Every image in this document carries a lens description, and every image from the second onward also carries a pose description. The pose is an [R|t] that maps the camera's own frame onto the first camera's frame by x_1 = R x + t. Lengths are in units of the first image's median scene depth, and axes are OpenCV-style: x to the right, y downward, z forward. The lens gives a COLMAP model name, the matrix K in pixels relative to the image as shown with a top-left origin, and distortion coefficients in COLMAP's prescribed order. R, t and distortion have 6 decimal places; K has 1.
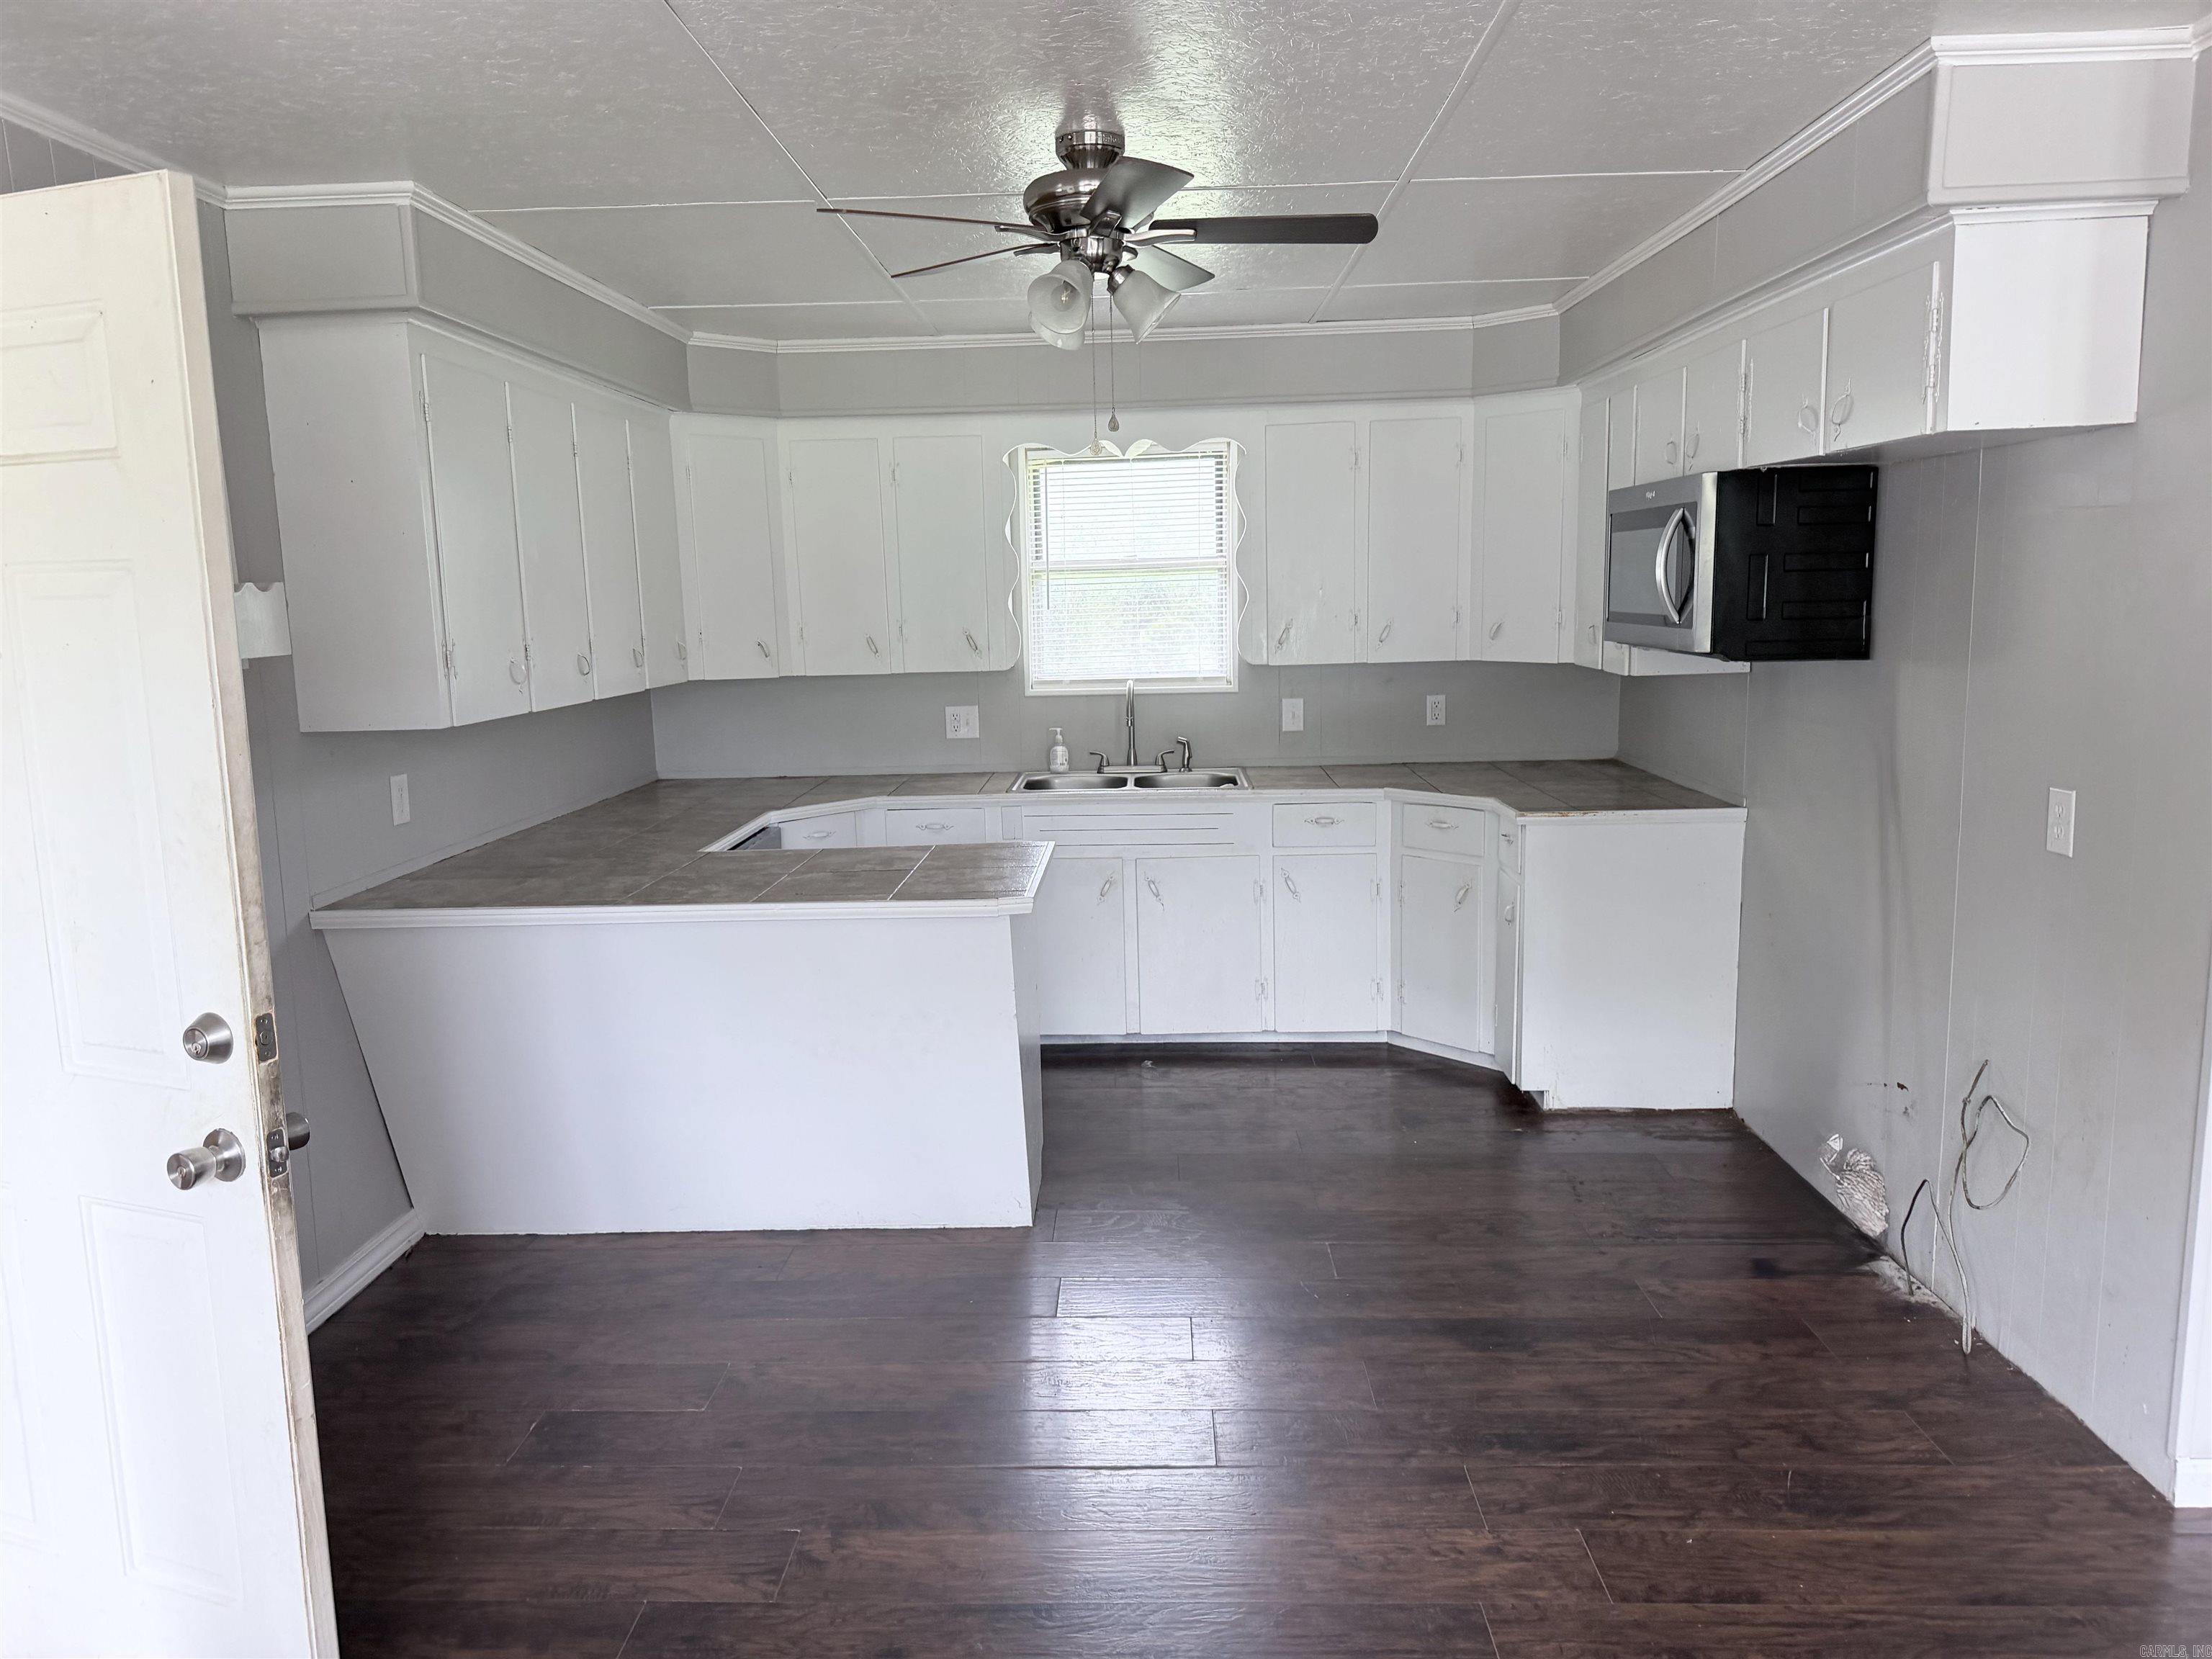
lens RADIAL K [[1647.0, 0, 1106.0], [0, 1647.0, 829.5], [0, 0, 1]] dist [0.157269, -0.179064]
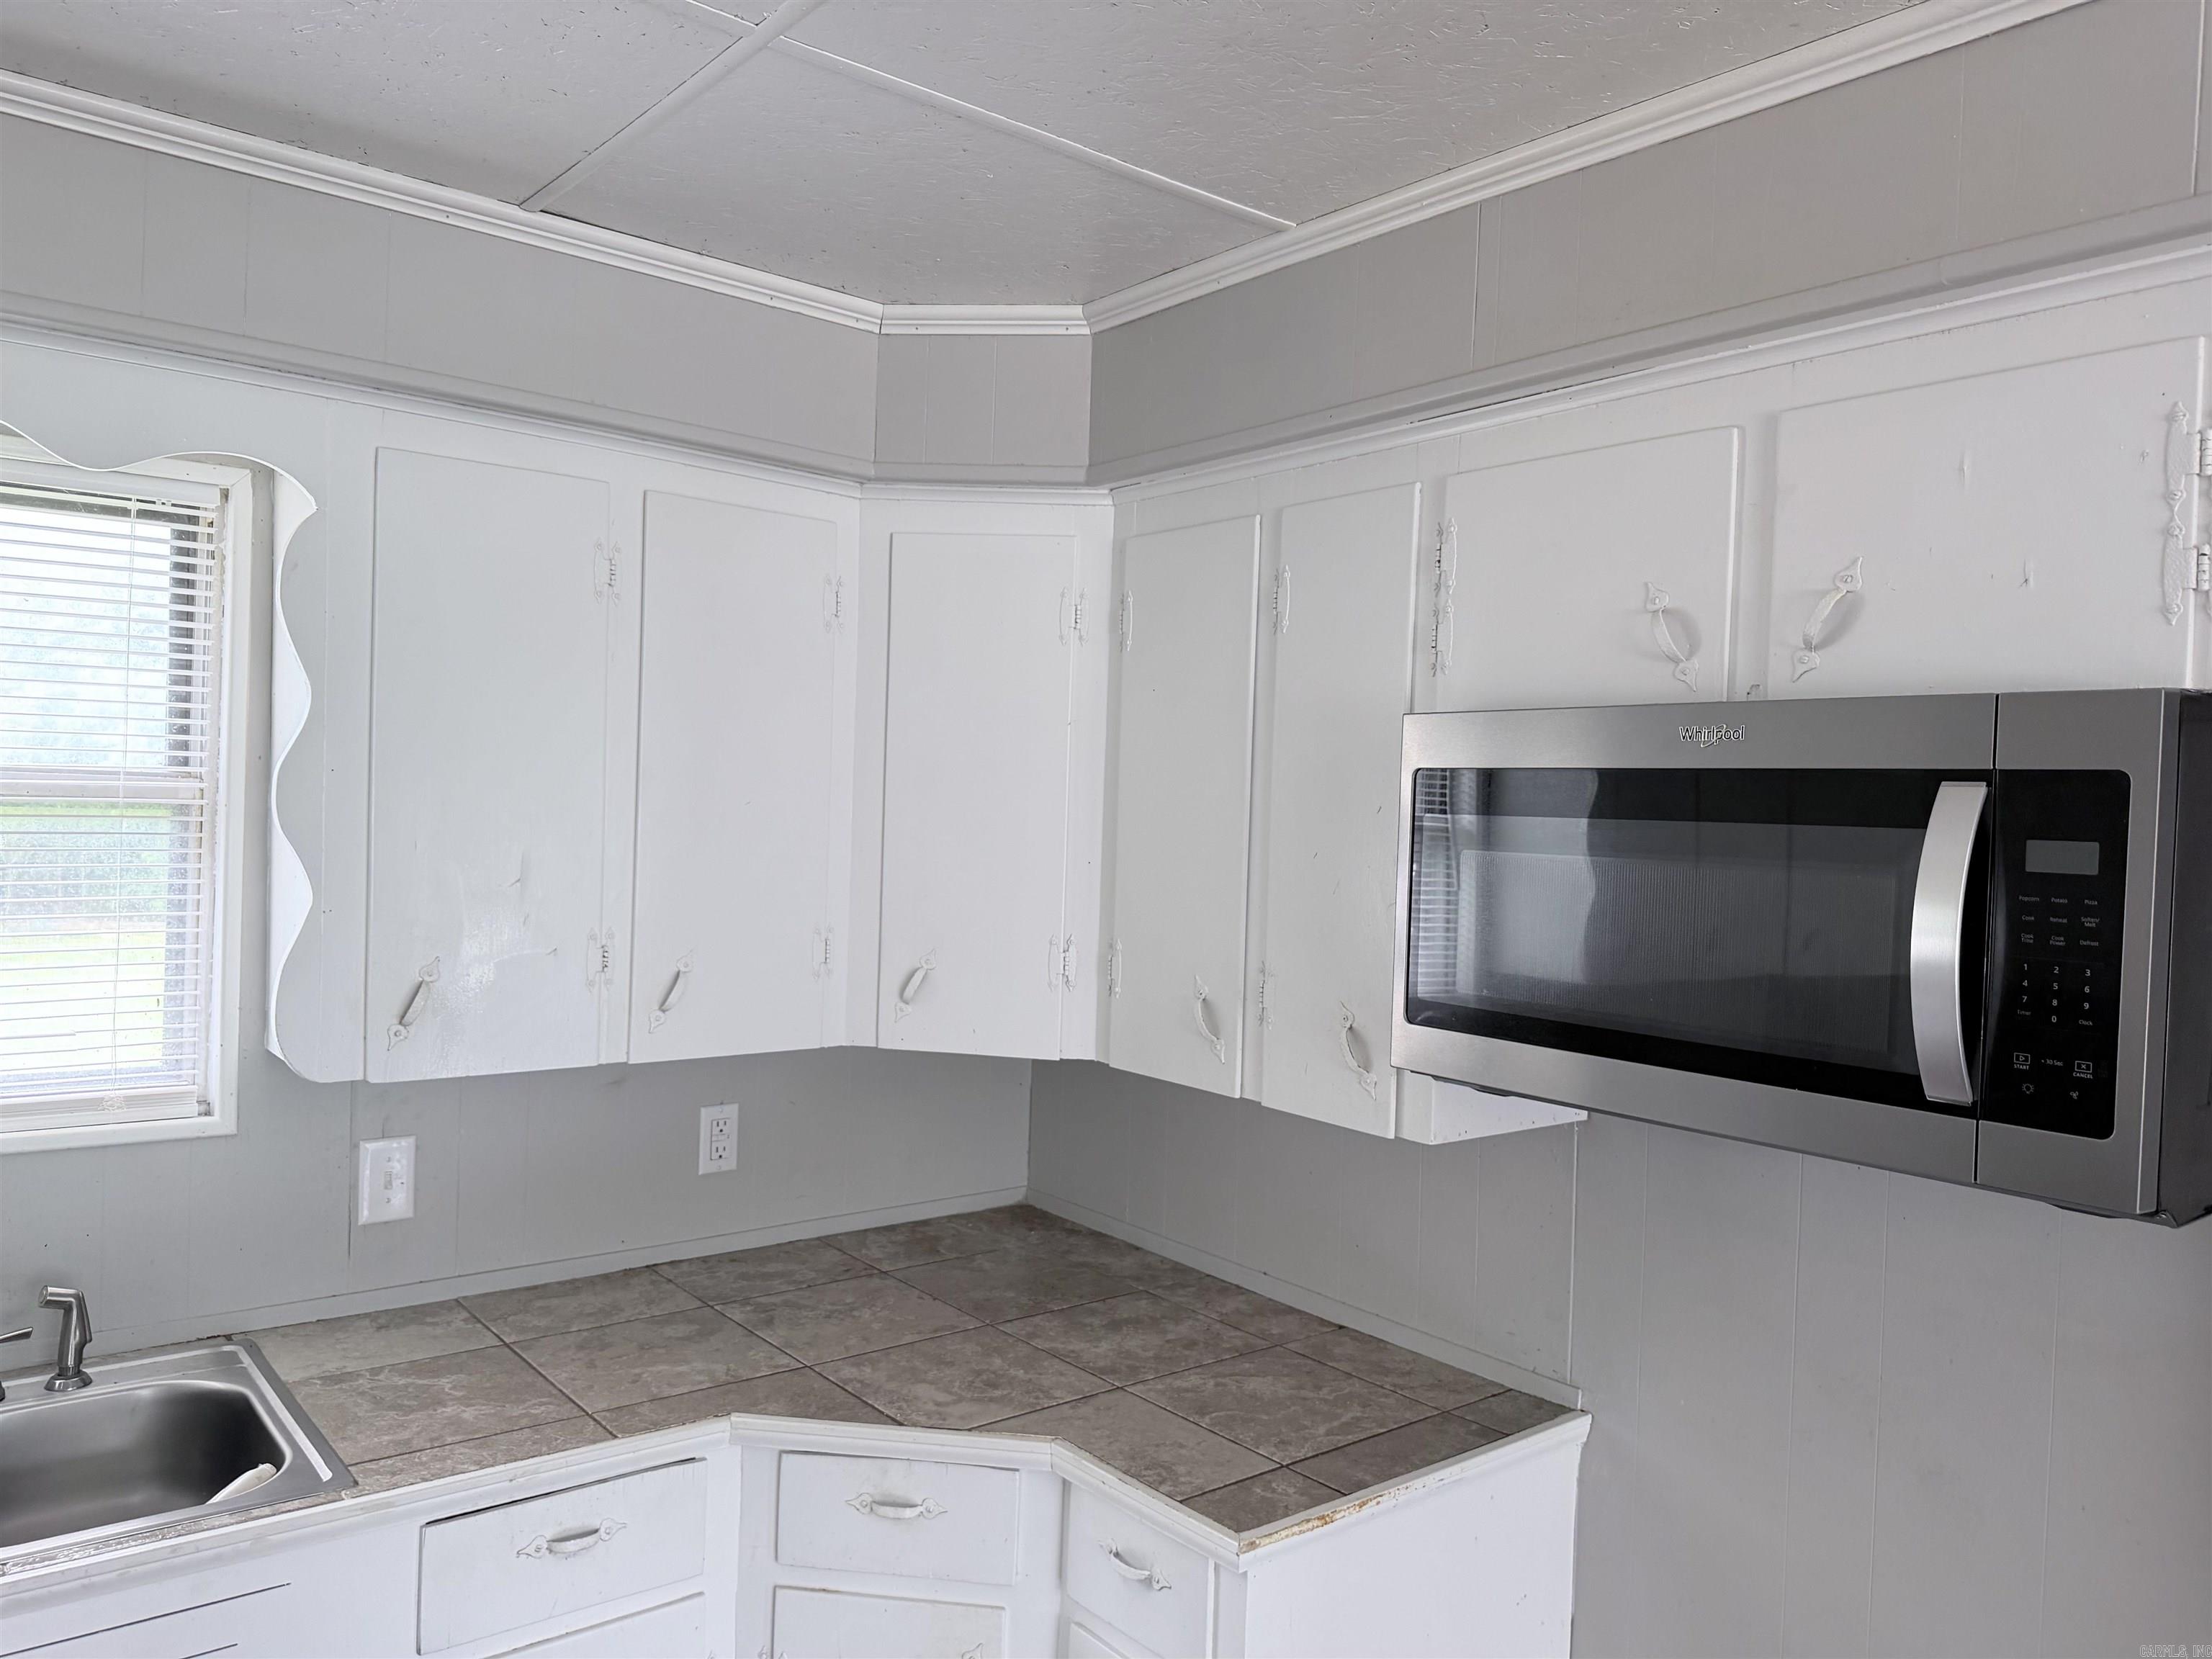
lens RADIAL K [[1647.0, 0, 1106.0], [0, 1647.0, 829.5], [0, 0, 1]] dist [0.157269, -0.179064]
pose [[0.766348, 0.041798, 0.641065, -0.018303], [0.037739, 0.993229, -0.109875, -0.104007], [-0.641316, 0.108396, 0.759581, 0.582513]]
